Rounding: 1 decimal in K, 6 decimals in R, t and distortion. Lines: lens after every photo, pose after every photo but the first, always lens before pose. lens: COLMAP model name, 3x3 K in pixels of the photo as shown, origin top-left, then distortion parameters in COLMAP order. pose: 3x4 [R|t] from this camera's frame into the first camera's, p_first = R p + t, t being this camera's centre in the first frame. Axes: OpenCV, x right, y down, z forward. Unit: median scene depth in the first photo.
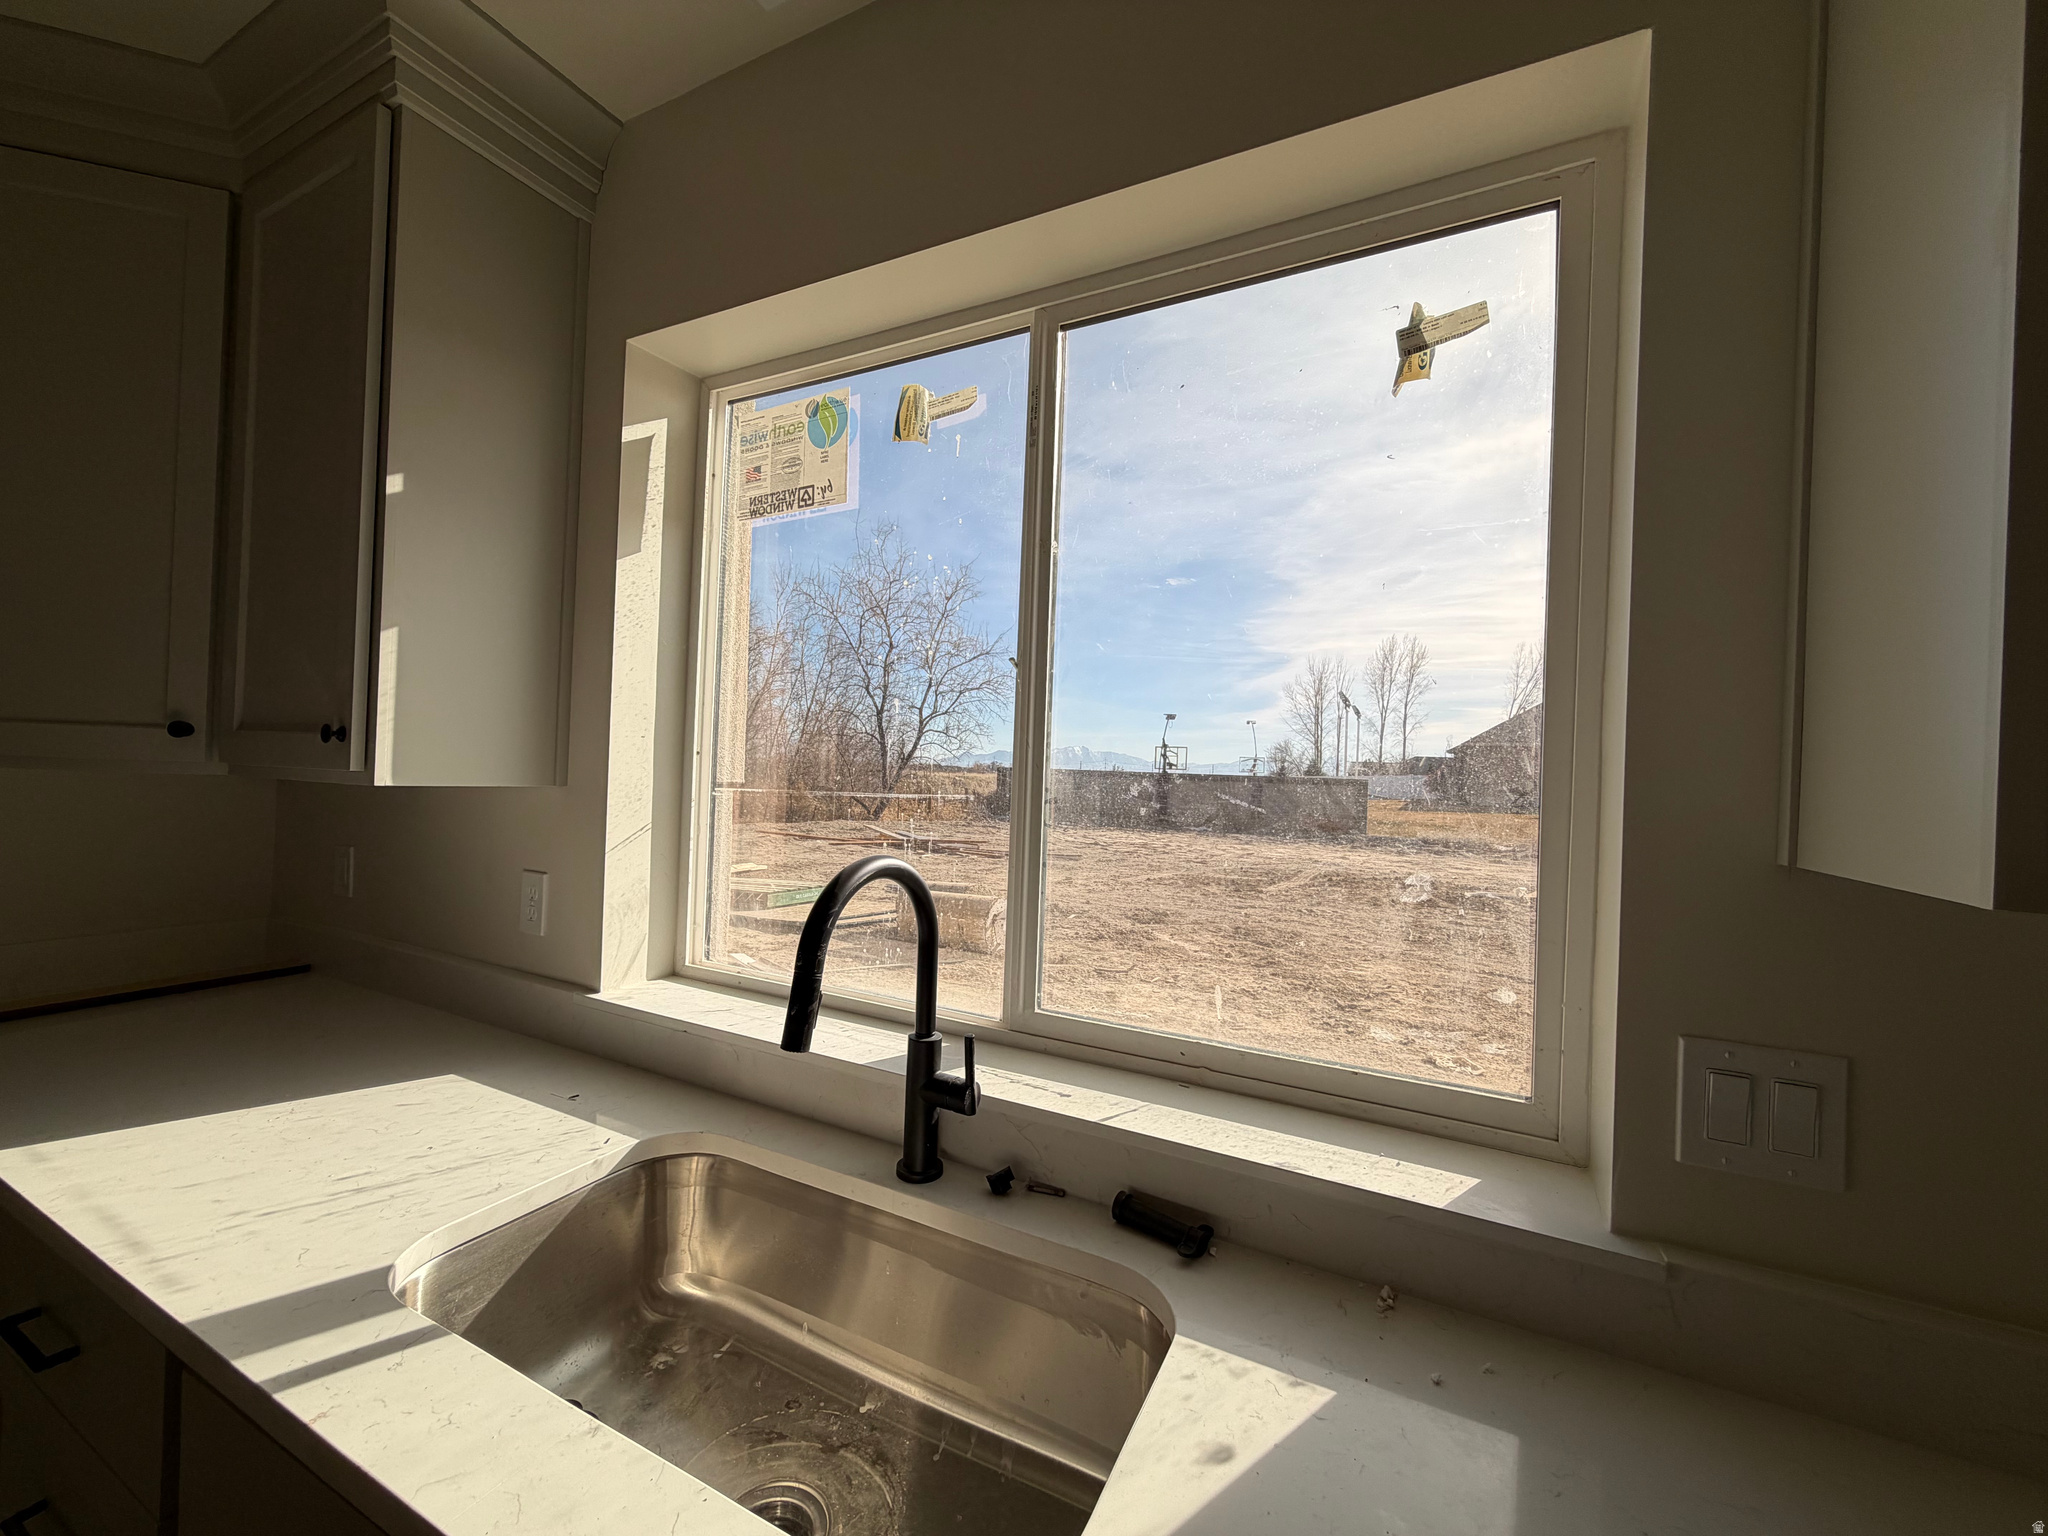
lens RADIAL K [[818.7, 0, 1020.7], [0, 818.7, 764.1], [0, 0, 1]] dist [-0.000613, 0.000637]
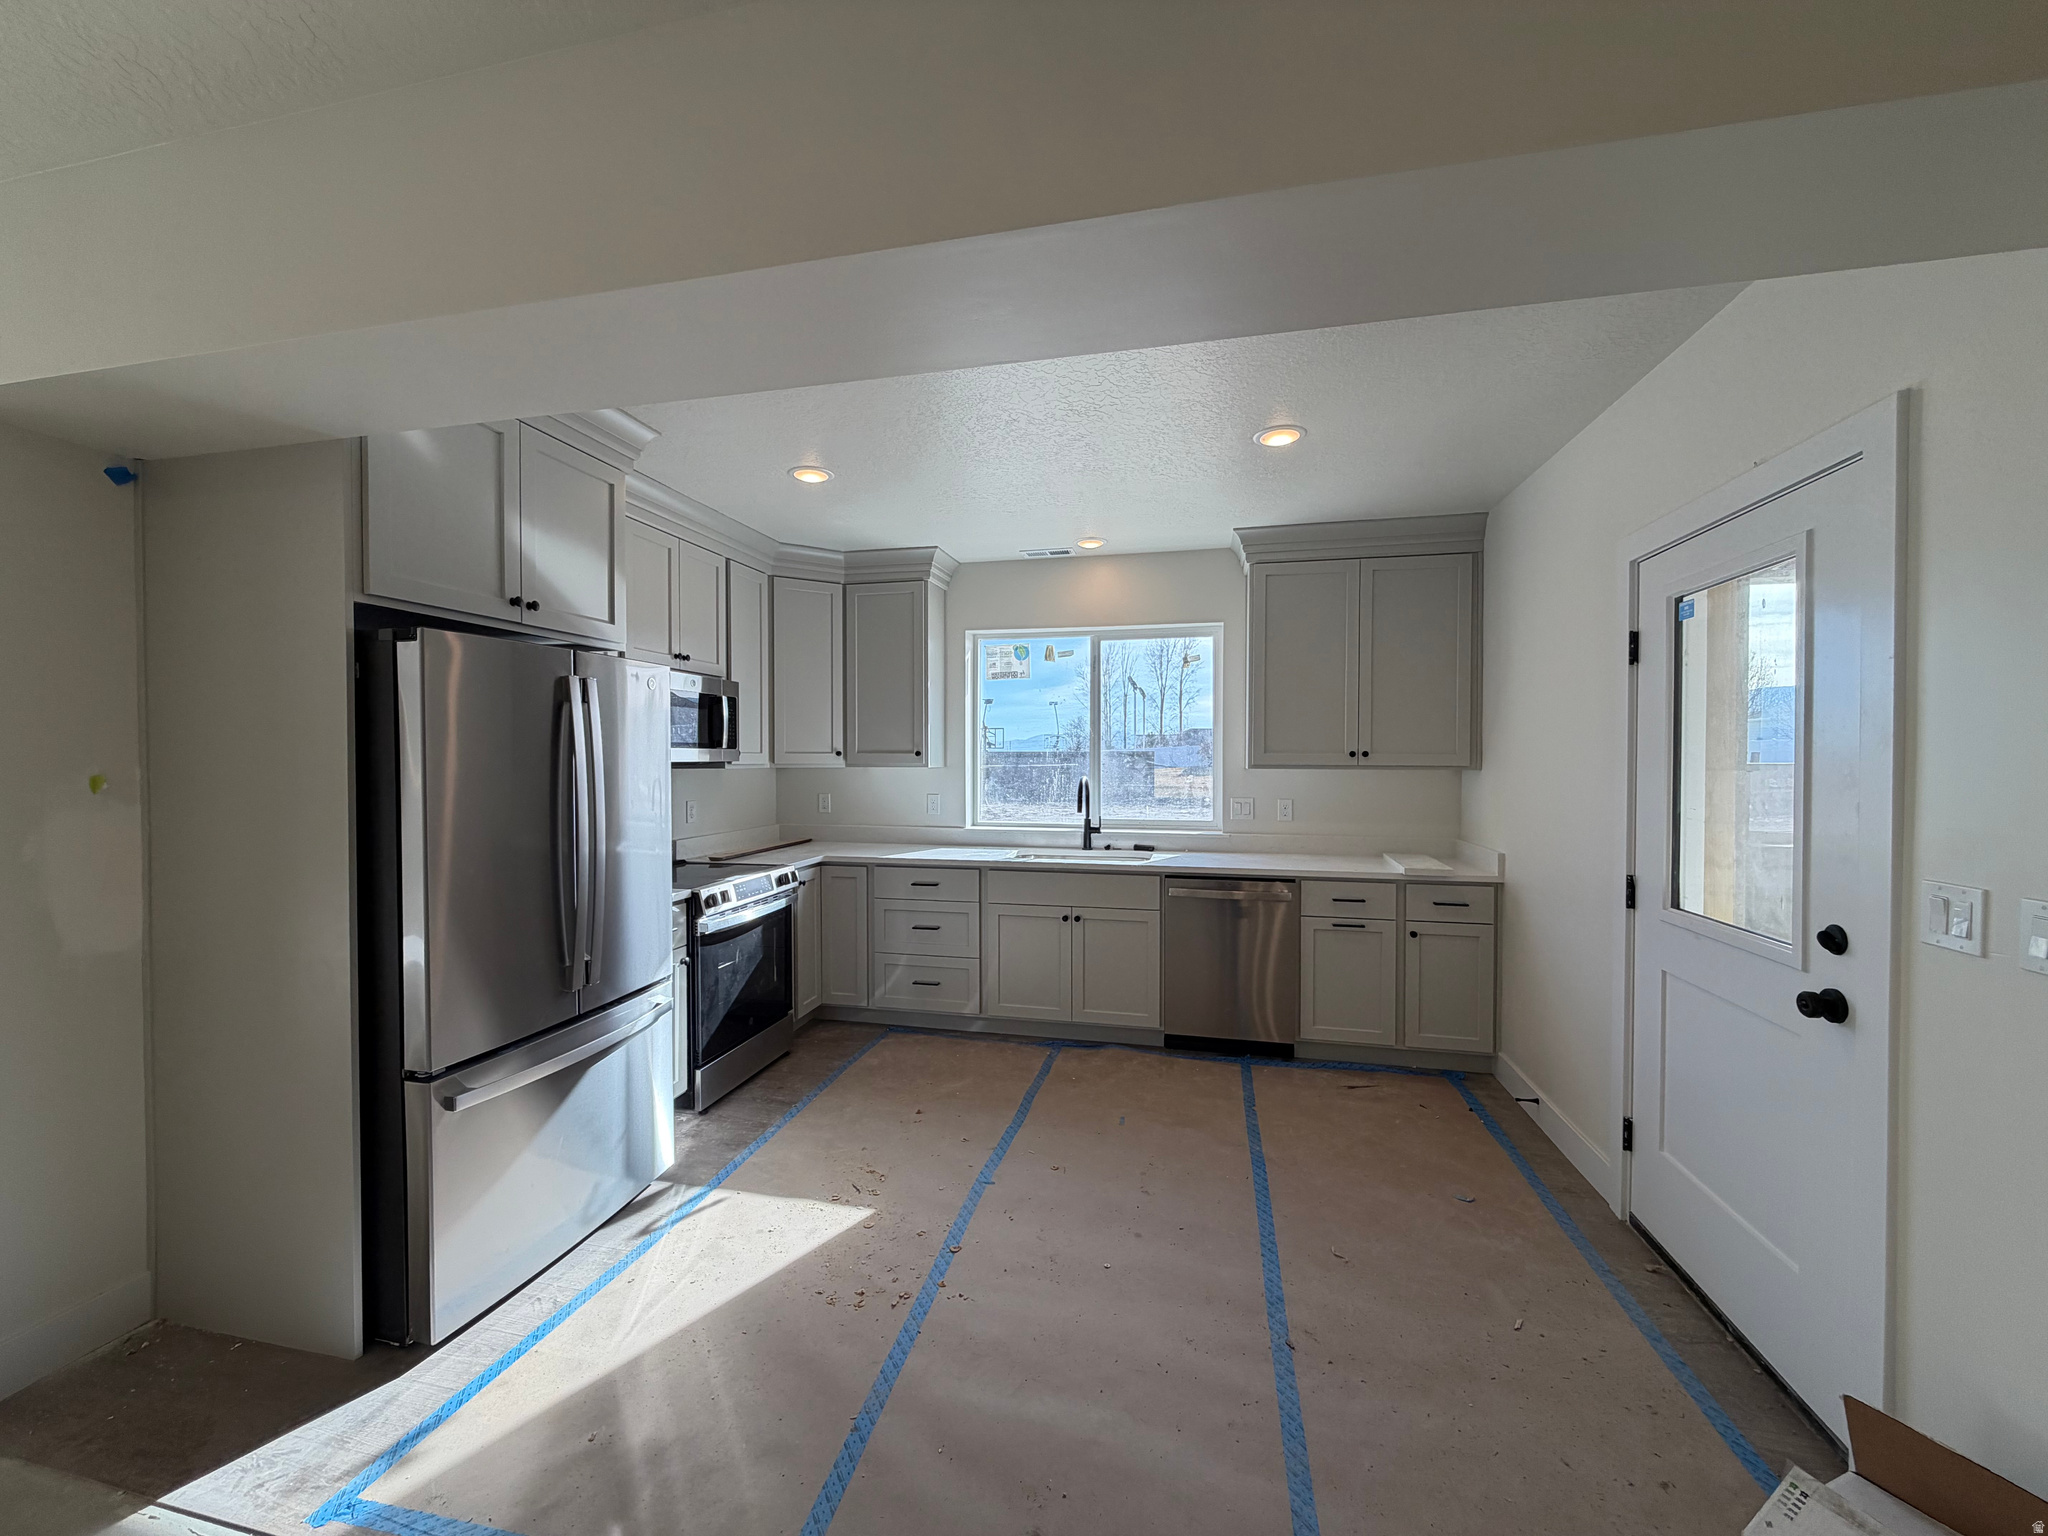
lens RADIAL K [[818.7, 0, 1025.2], [0, 818.7, 771.3], [0, 0, 1]] dist [-0.000613, 0.000637]
pose [[0.968268, -0.043505, 0.246099, -0.049216], [0.035322, 0.998670, 0.037569, -0.002992], [-0.247406, -0.027684, 0.968516, -0.103230]]
